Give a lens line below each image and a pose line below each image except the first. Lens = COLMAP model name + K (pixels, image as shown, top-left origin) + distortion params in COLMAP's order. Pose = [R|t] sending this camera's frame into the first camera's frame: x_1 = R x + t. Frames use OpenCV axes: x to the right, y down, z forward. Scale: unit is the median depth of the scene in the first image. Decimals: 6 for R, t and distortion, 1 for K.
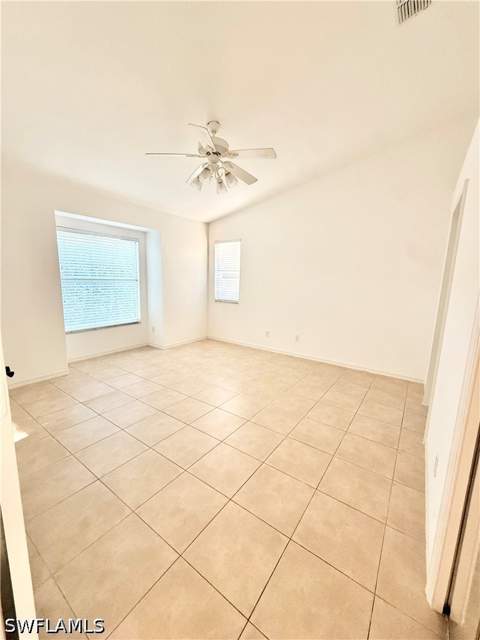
lens RADIAL K [[255.7, 0, 241.4], [0, 255.7, 319.0], [0, 0, 1]] dist [0.000632, -0.000078]
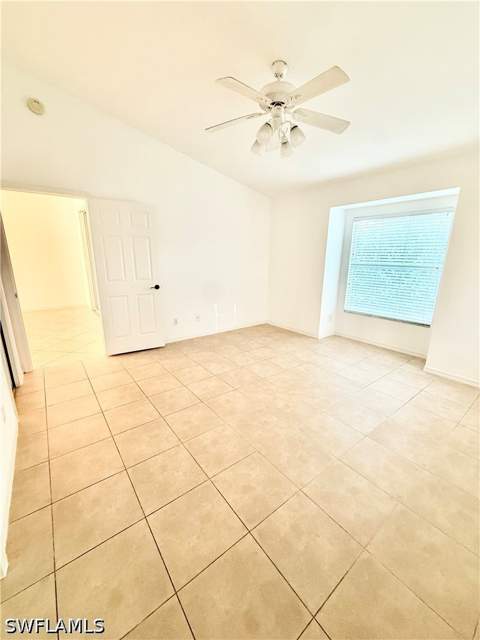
lens RADIAL K [[255.7, 0, 241.4], [0, 255.7, 319.0], [0, 0, 1]] dist [0.000632, -0.000078]
pose [[-0.290382, 0.203755, -0.934966, 0.559185], [-0.172143, 0.950004, 0.260497, -0.132799], [0.941300, 0.236592, -0.240789, 0.850797]]
